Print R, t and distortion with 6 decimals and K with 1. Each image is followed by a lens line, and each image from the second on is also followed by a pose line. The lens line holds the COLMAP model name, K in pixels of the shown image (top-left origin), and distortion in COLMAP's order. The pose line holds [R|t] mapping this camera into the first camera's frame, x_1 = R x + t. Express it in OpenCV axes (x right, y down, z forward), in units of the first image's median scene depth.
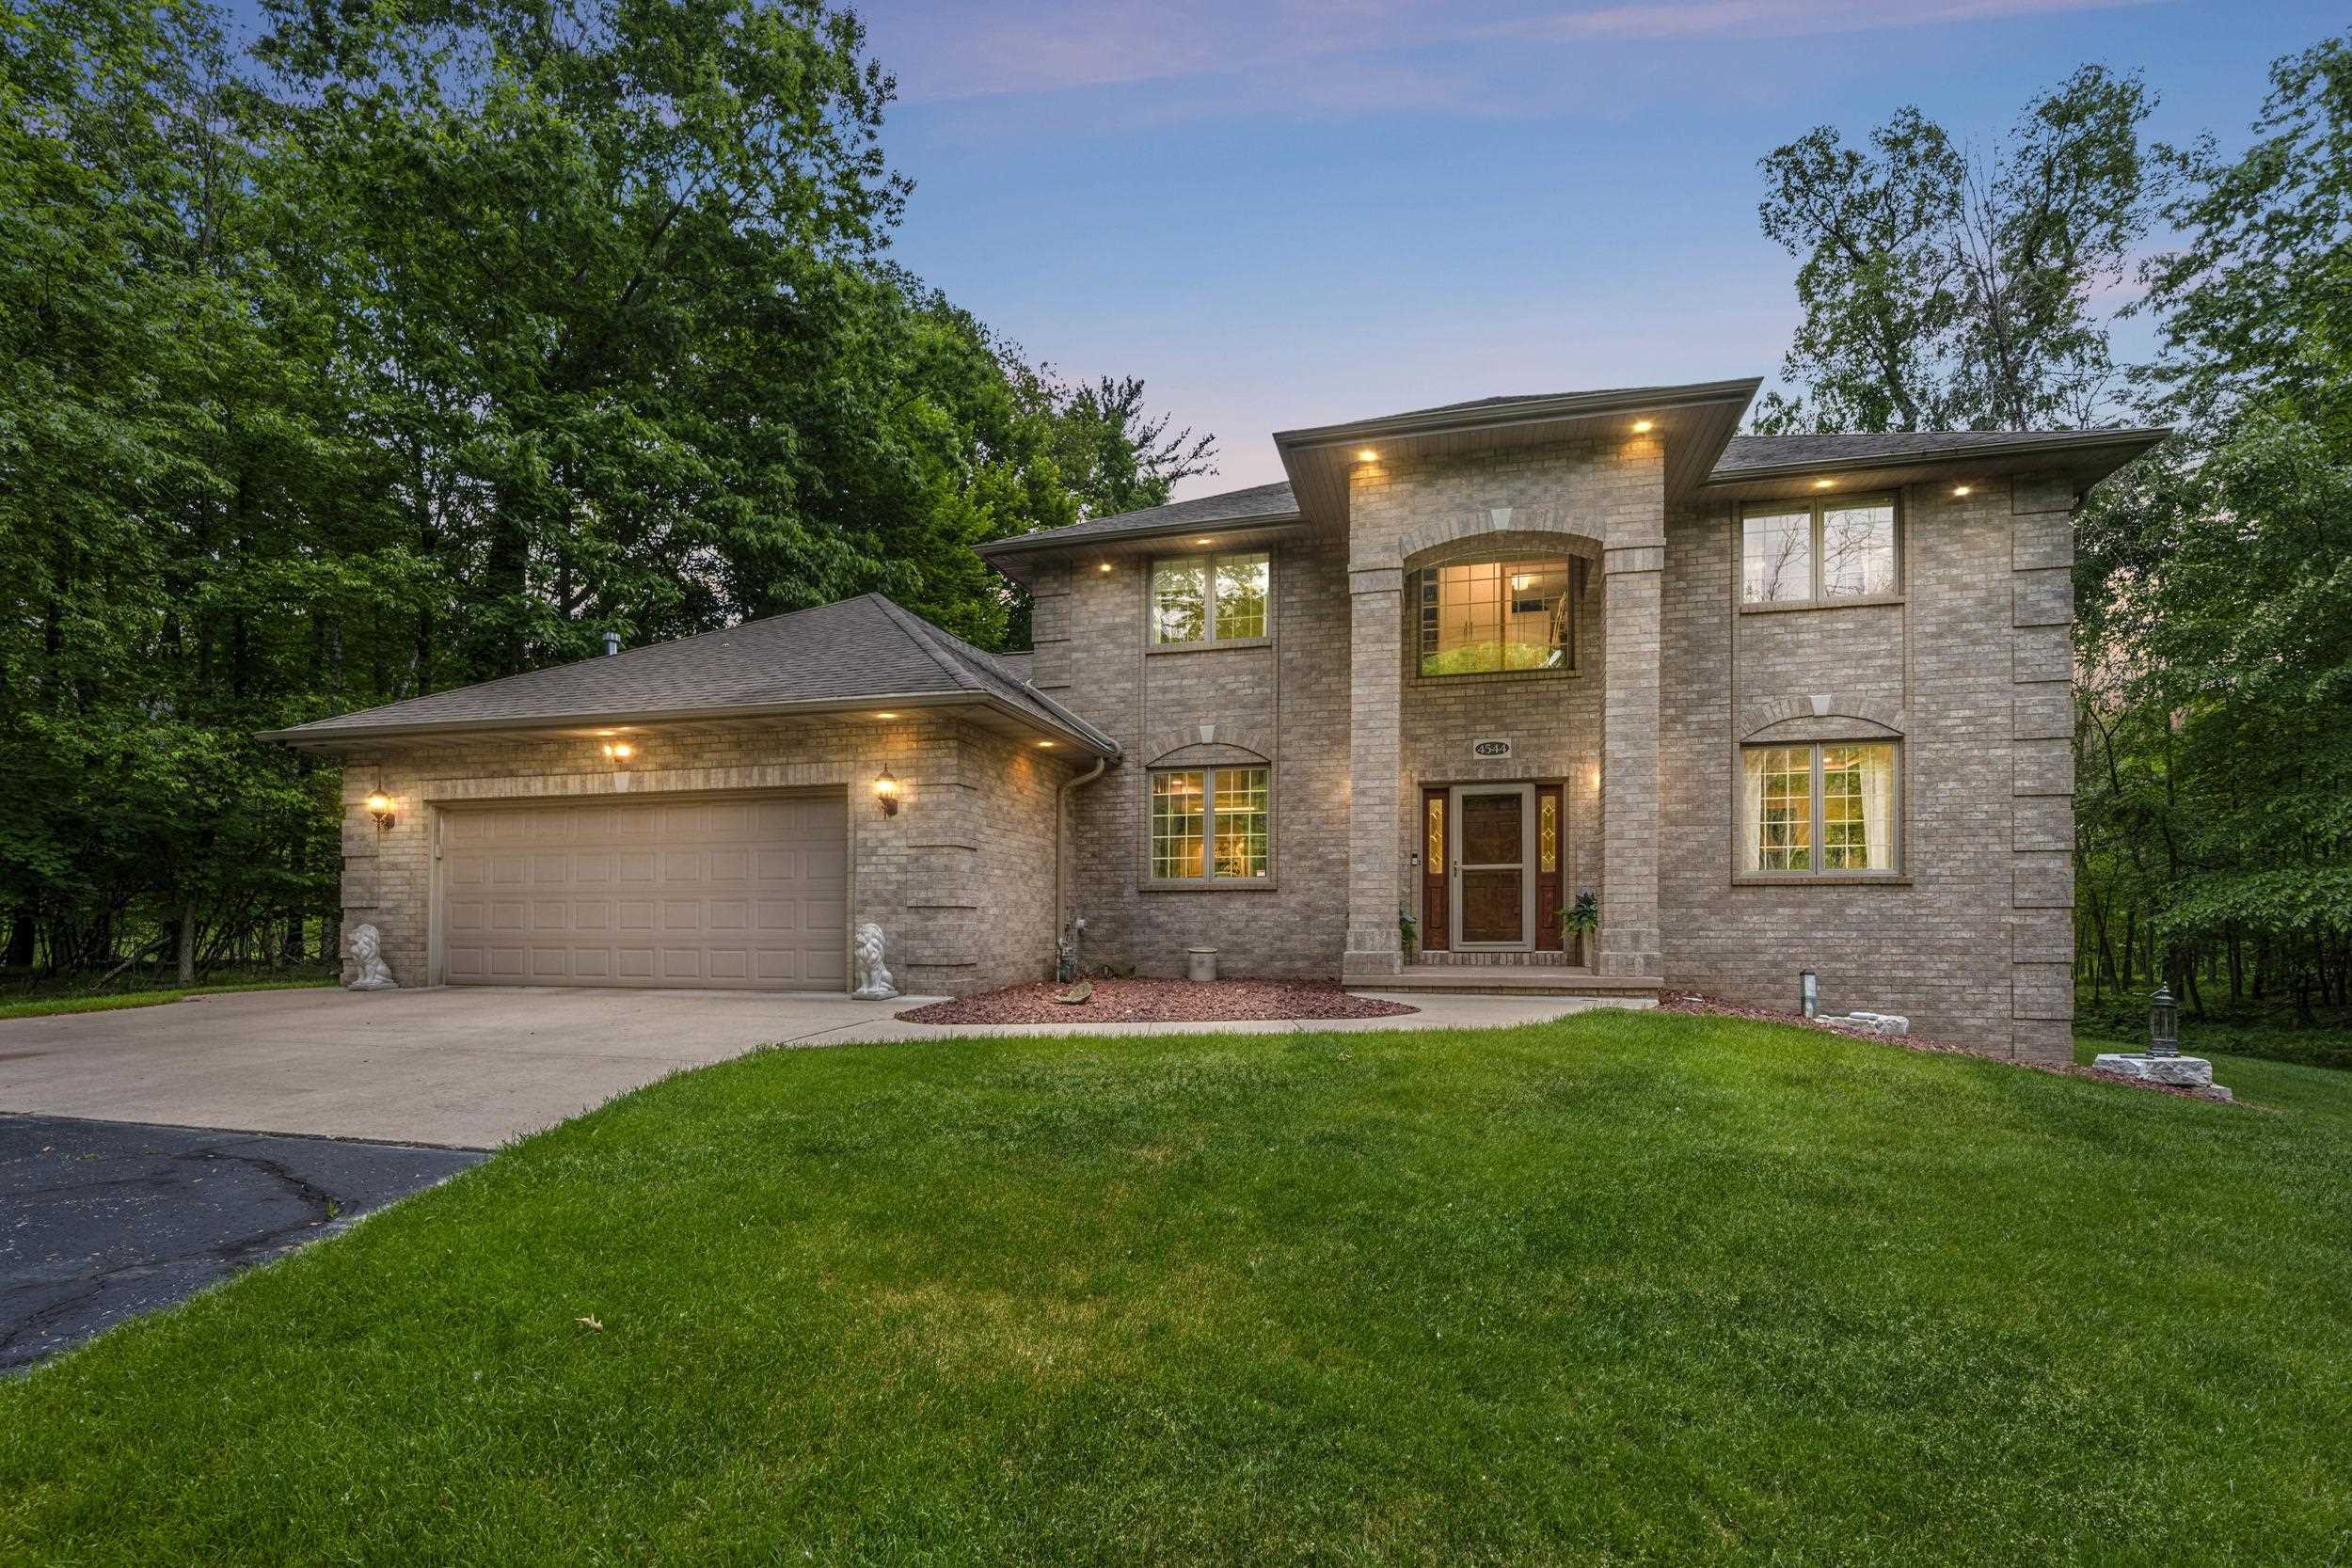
lens RADIAL K [[1060.7, 0, 1174.2], [0, 1060.7, 925.8], [0, 0, 1]] dist [0.008244, 0.000428]
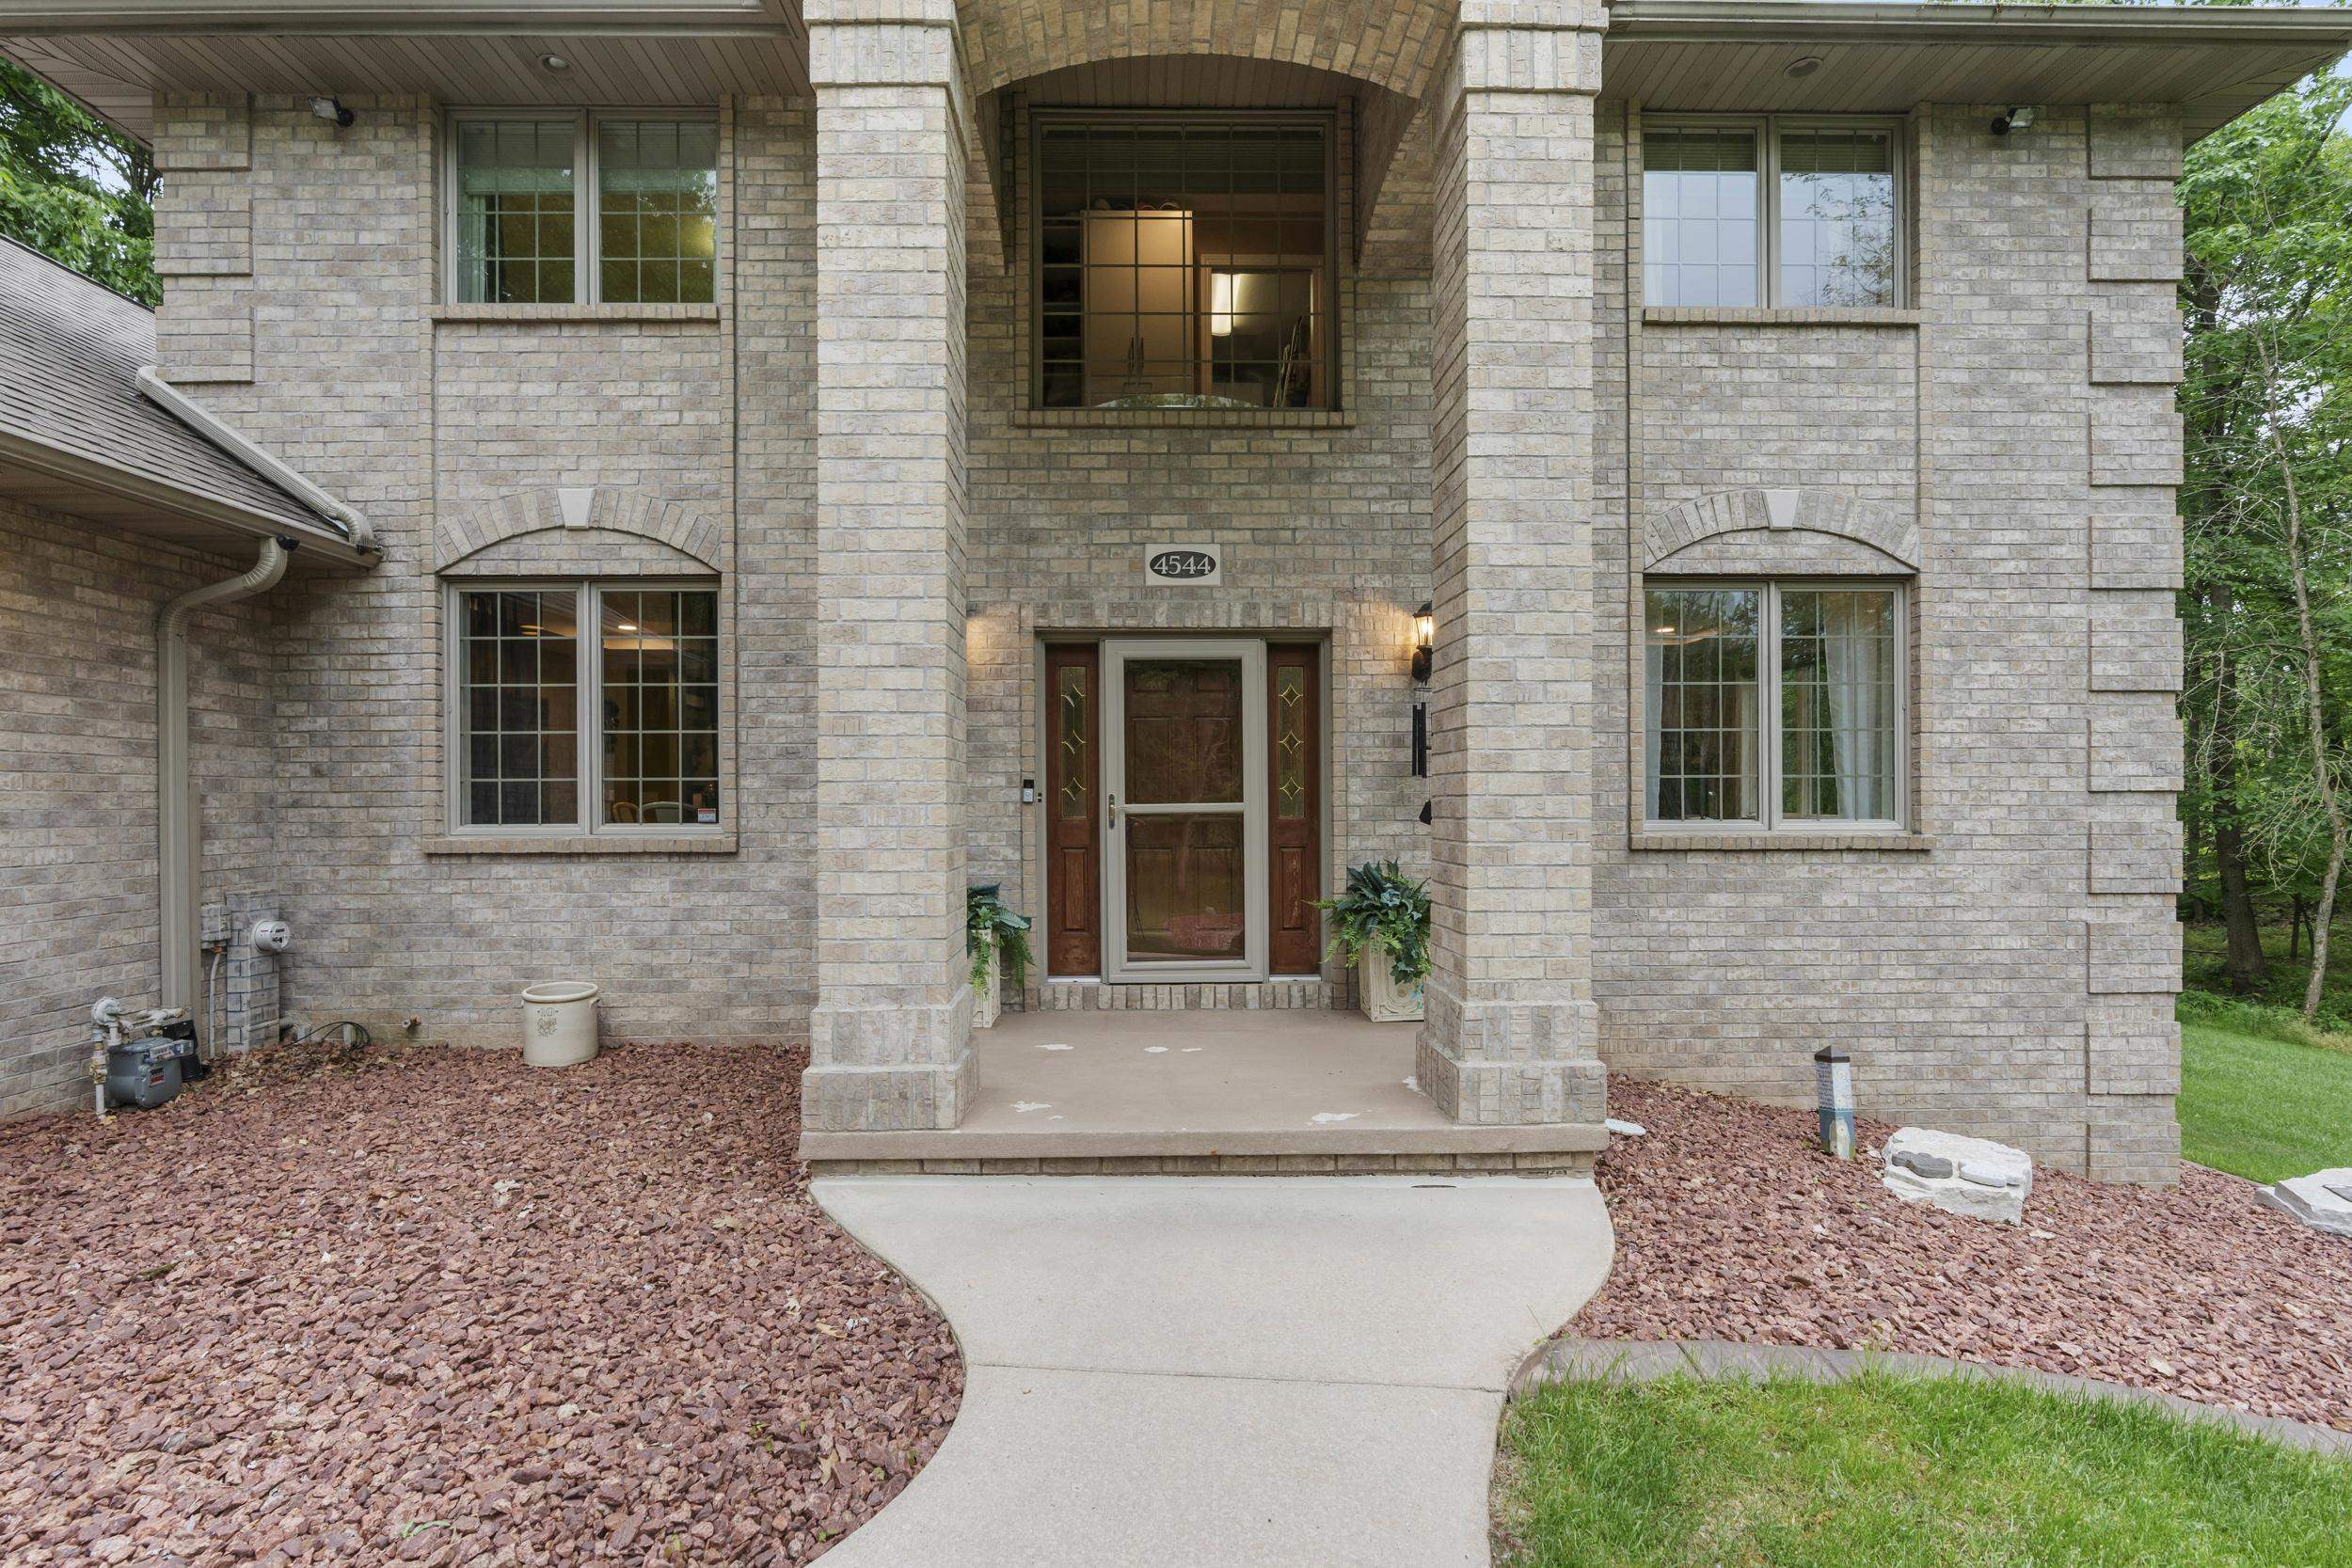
lens RADIAL K [[1043.2, 0, 1197.9], [0, 1043.2, 801.3], [0, 0, 1]] dist [0.002039, 0.000409]
pose [[0.950551, -0.005591, 0.310517, 0.176774], [0.007014, 0.999969, -0.003466, -0.064410], [-0.310489, 0.005473, 0.950561, 0.612516]]
